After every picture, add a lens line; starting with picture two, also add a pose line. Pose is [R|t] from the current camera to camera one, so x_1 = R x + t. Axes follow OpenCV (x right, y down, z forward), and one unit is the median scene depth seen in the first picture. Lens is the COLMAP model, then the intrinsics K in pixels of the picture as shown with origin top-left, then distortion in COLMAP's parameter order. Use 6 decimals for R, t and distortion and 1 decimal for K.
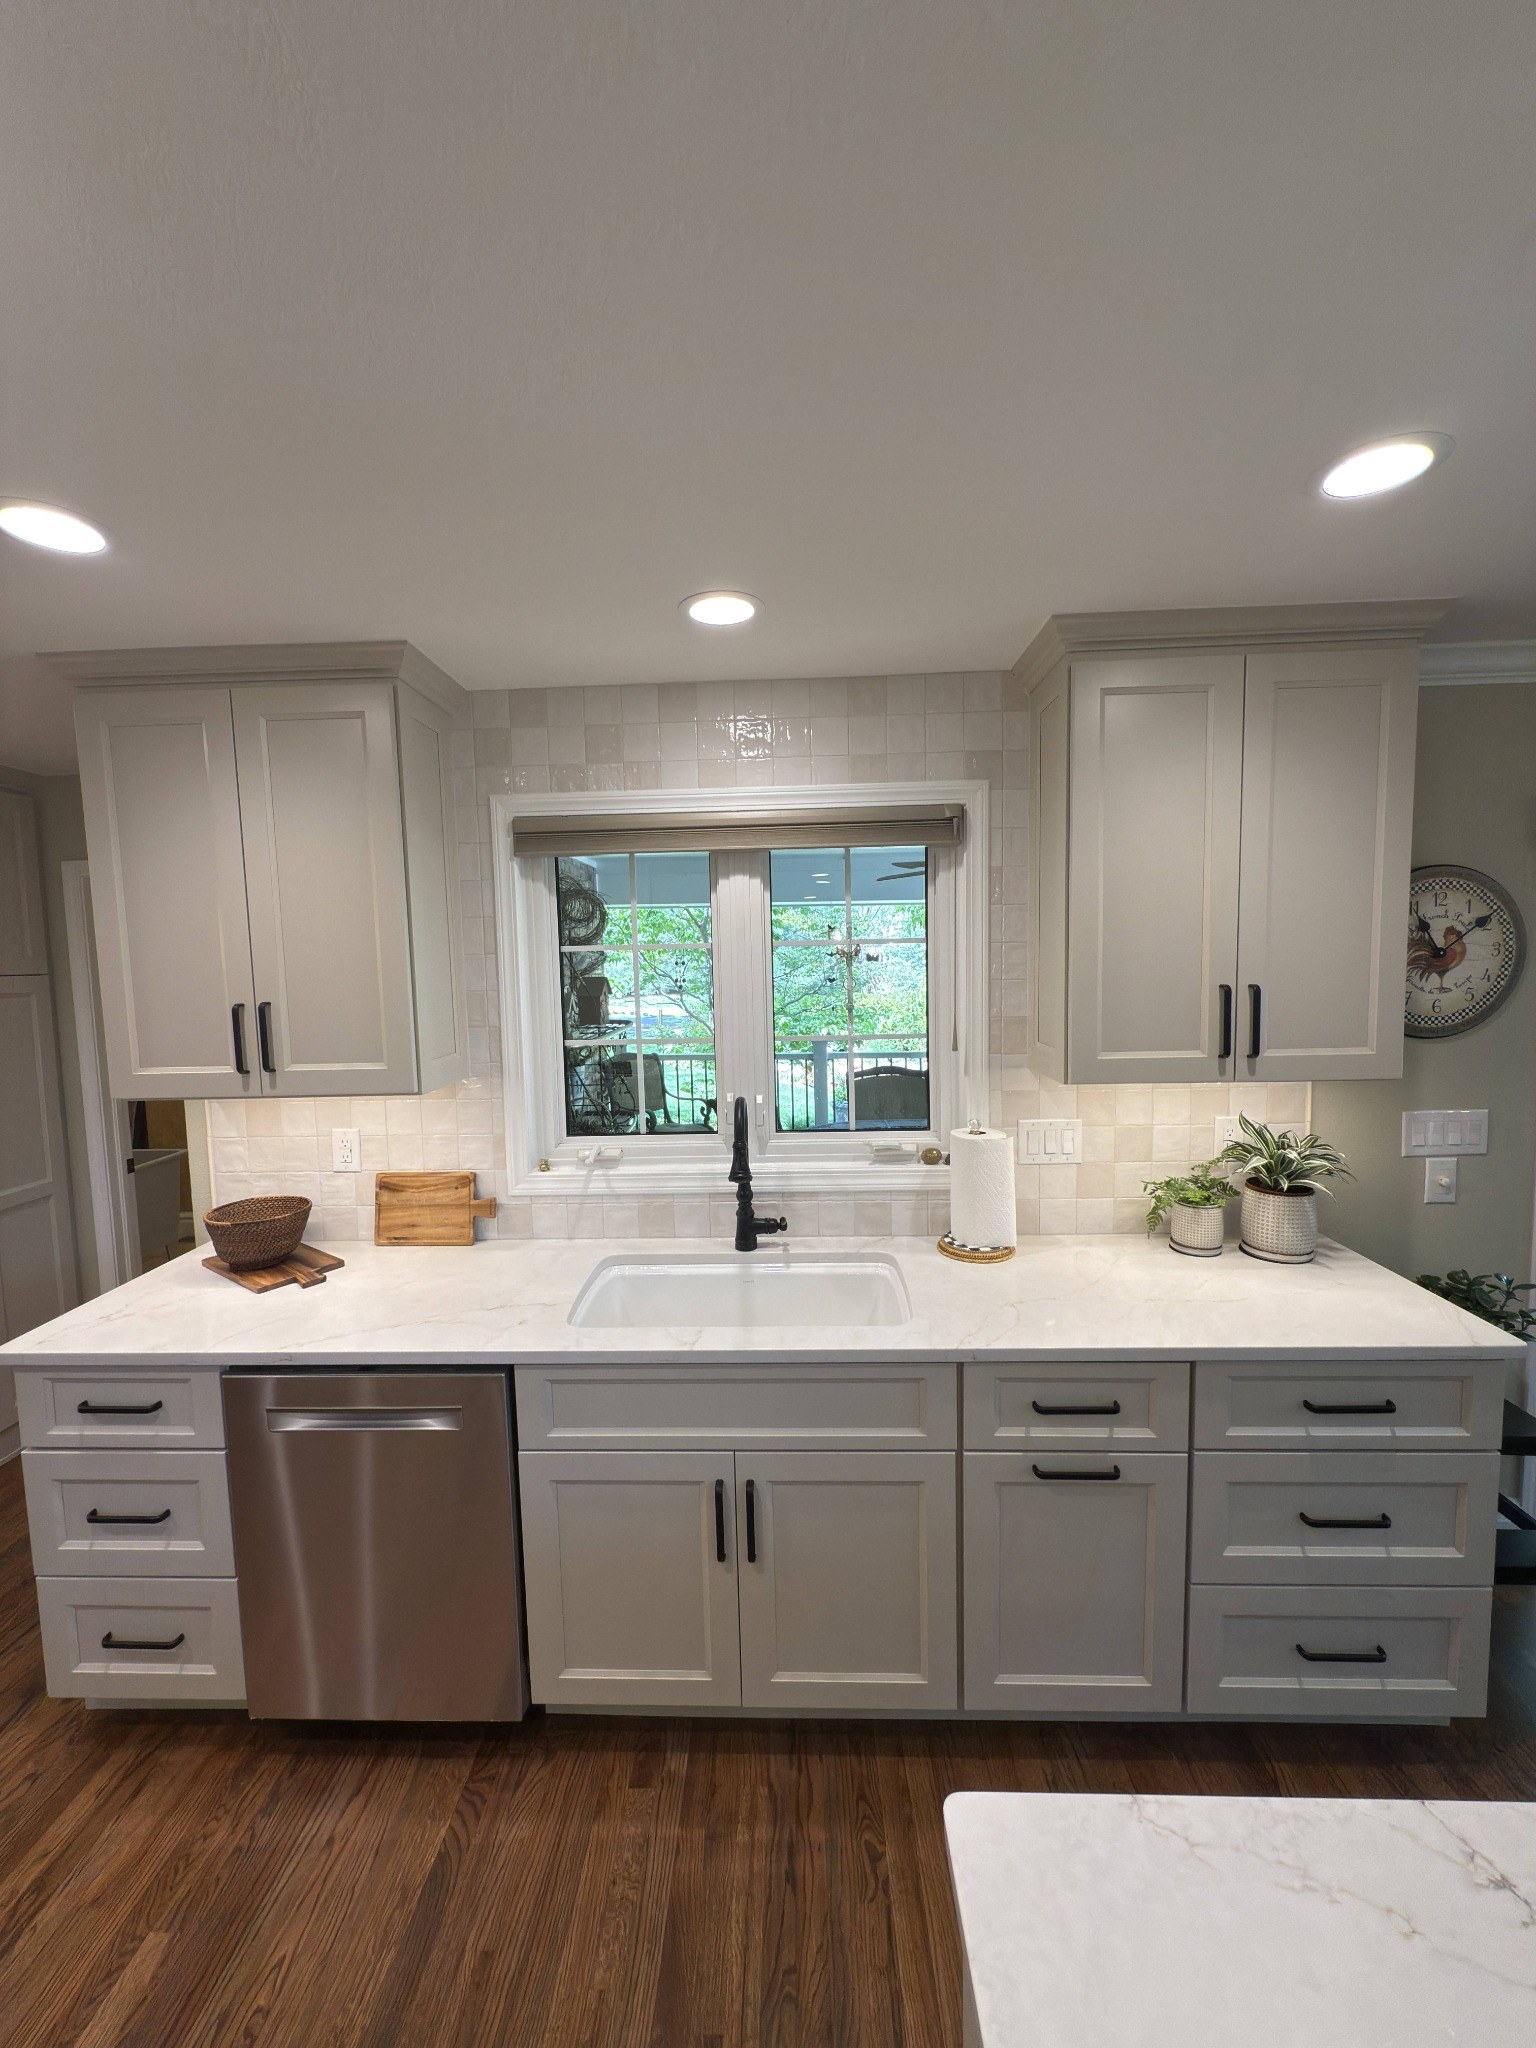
lens RADIAL K [[816.4, 0, 761.6], [0, 816.4, 1023.6], [0, 0, 1]] dist [-0.000186, 0.000408]
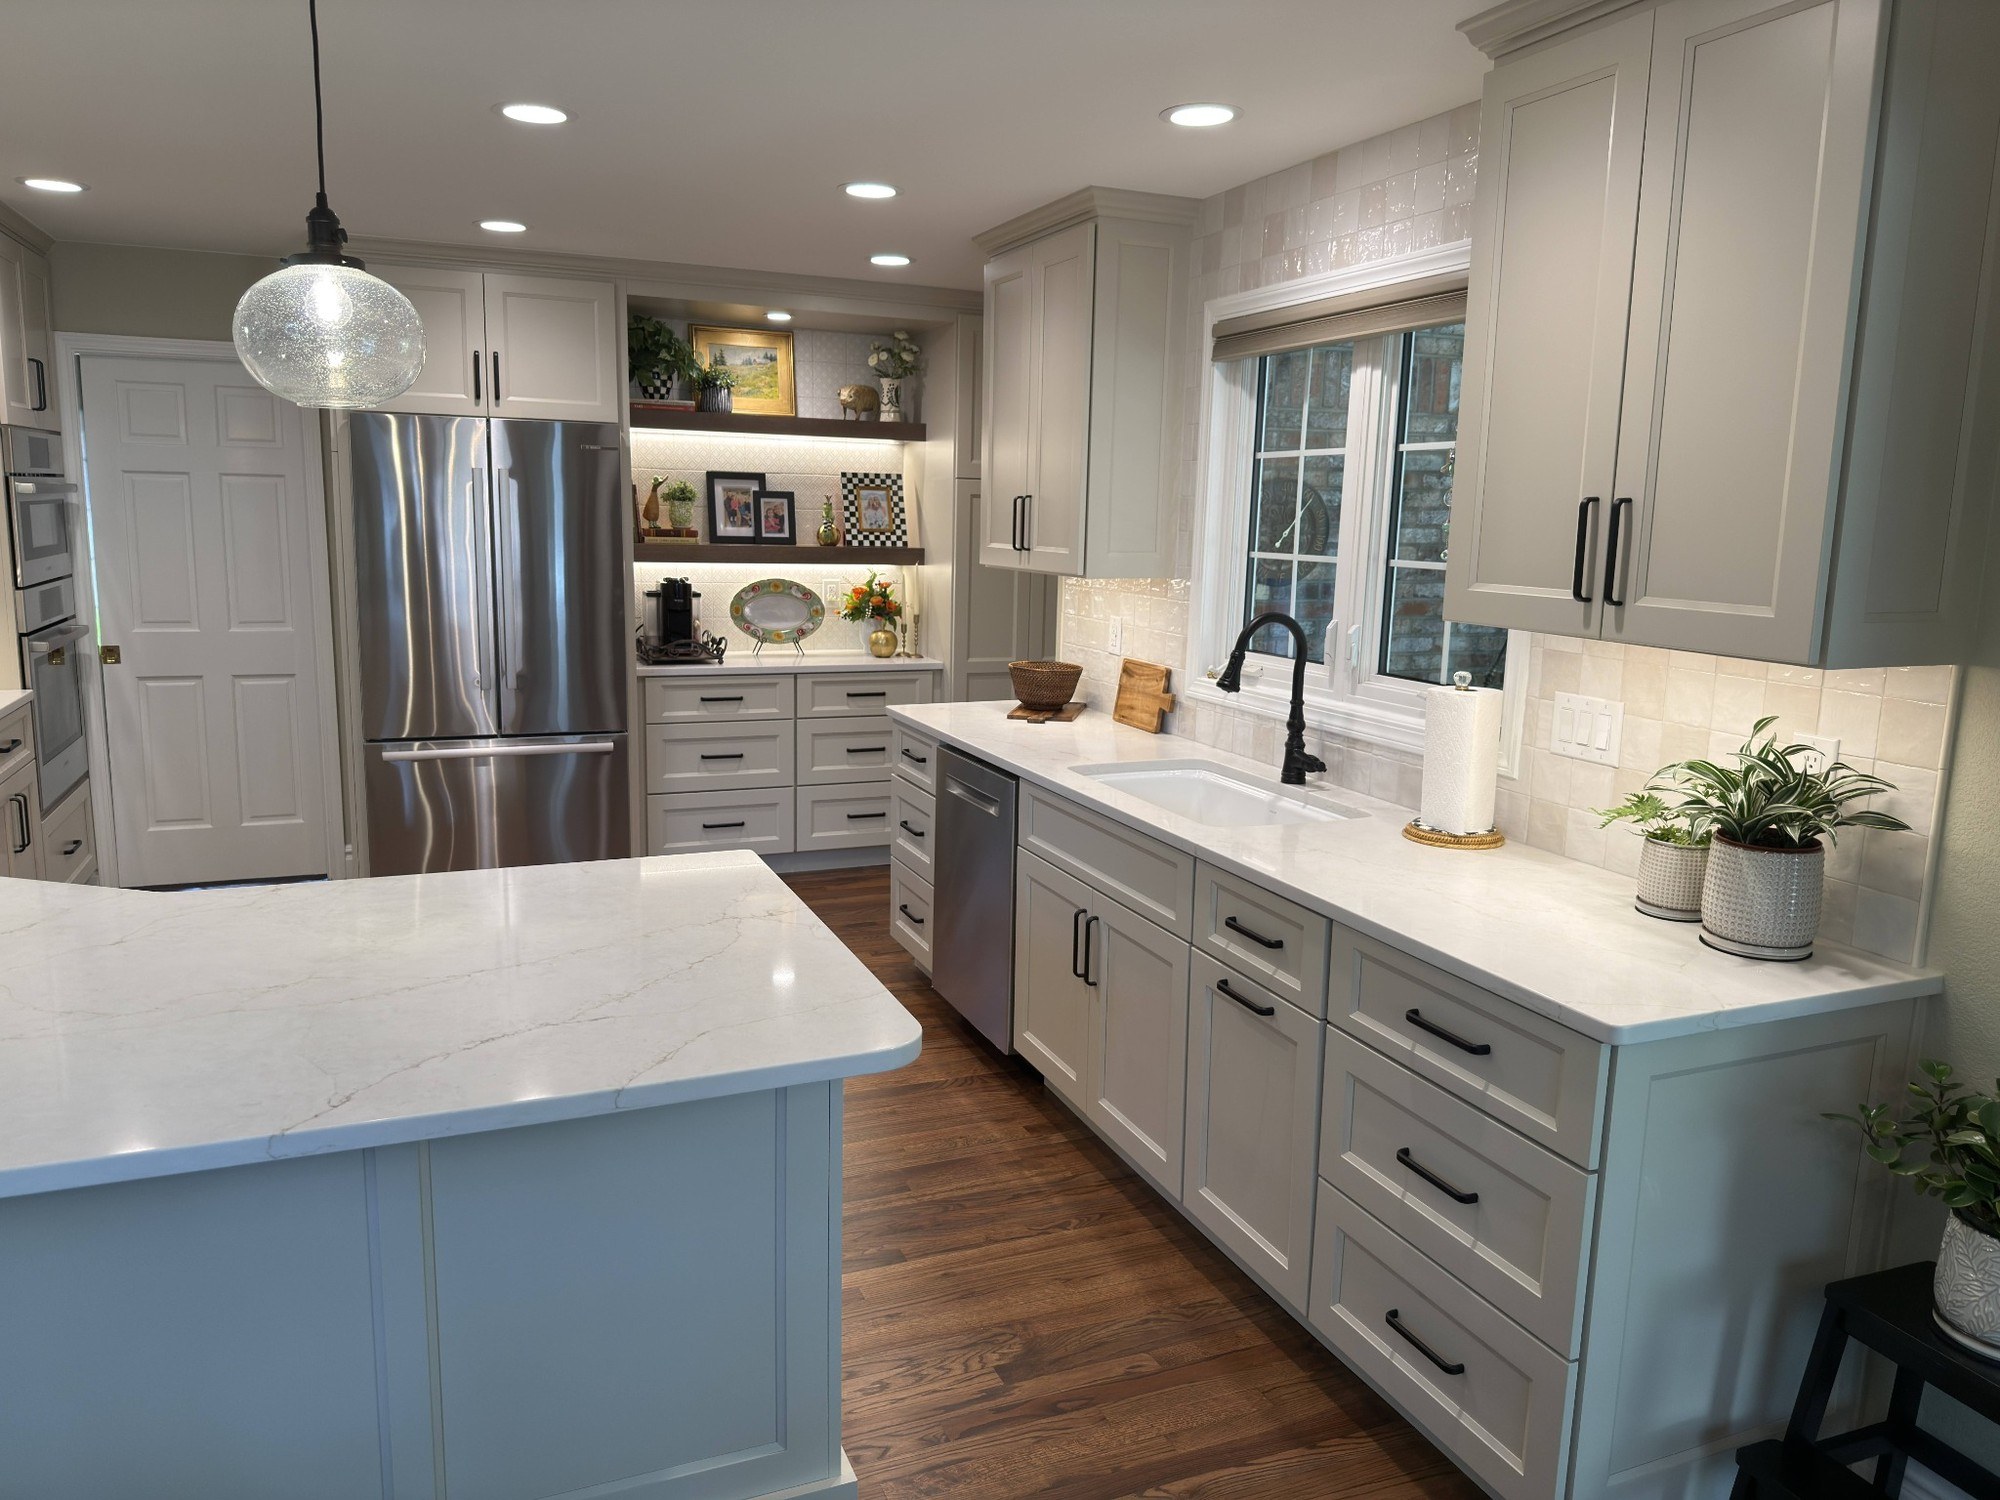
lens RADIAL K [[1396.4, 0, 998.4], [0, 1396.4, 741.8], [0, 0, 1]] dist [0.073904, -0.097822]
pose [[0.420732, 0.182221, -0.888696, 1.291386], [-0.107386, 0.982735, 0.150664, 0.027573], [0.900807, 0.032044, 0.433036, 0.011706]]
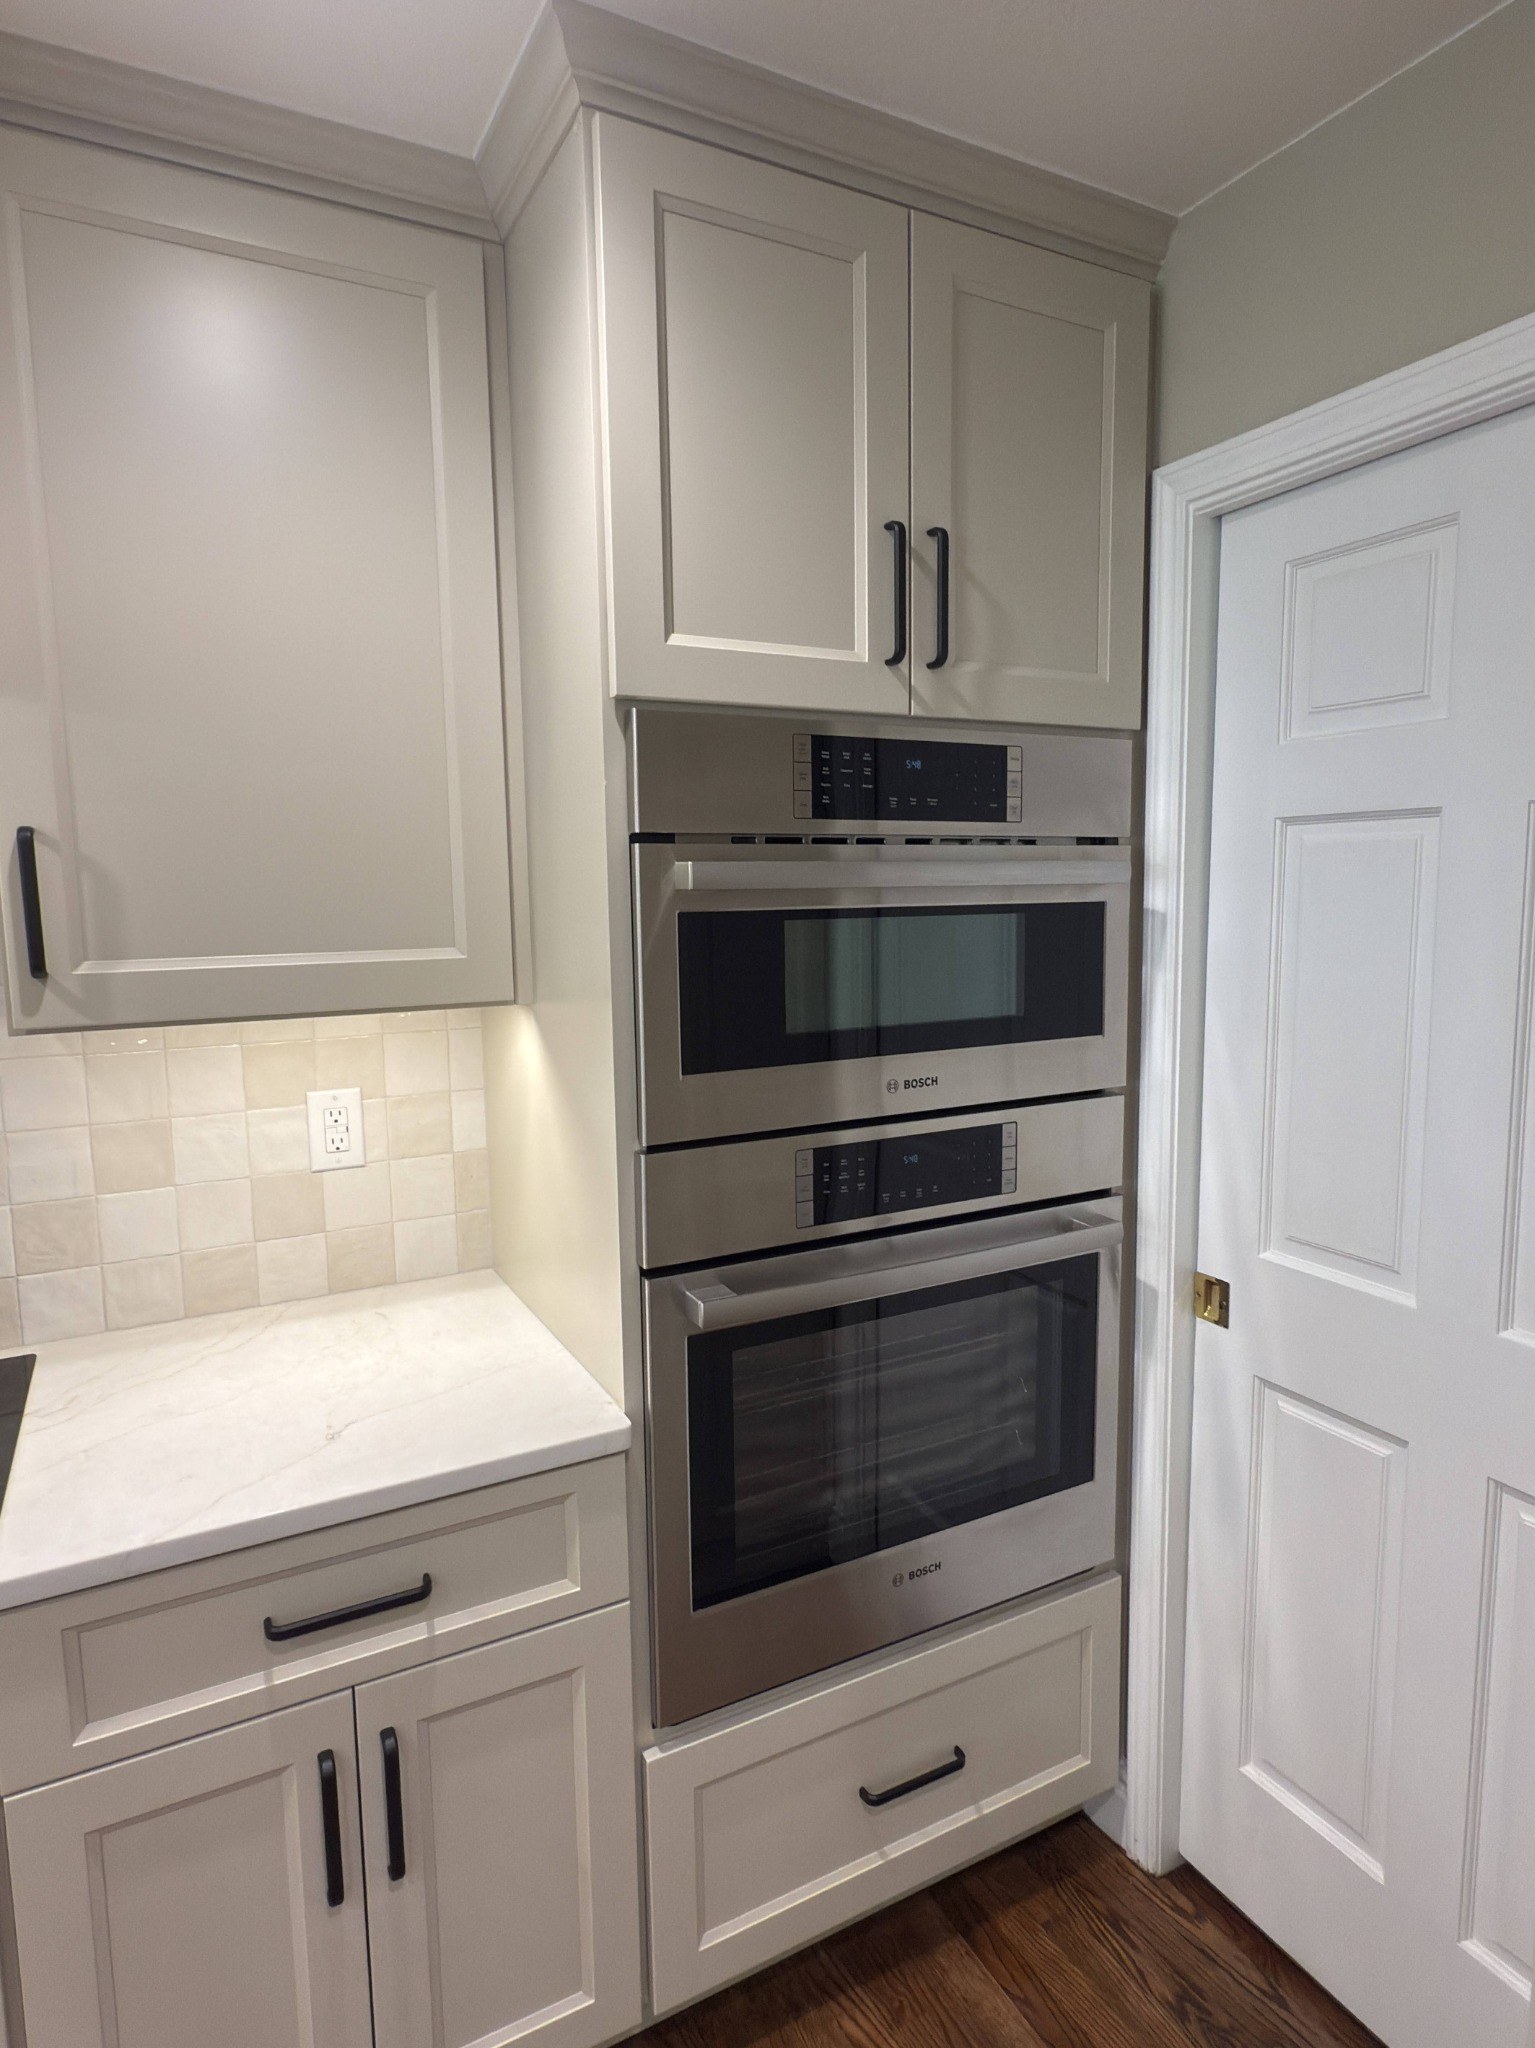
lens RADIAL K [[1162.5, 0, 768.2], [0, 1162.5, 1023.8], [0, 0, 1]] dist [-0.001844, -0.001263]
pose [[-0.862754, 0.091264, -0.497320, -1.001963], [-0.011013, 0.979950, 0.198937, 0.083533], [0.505505, 0.177111, -0.844451, 0.161417]]
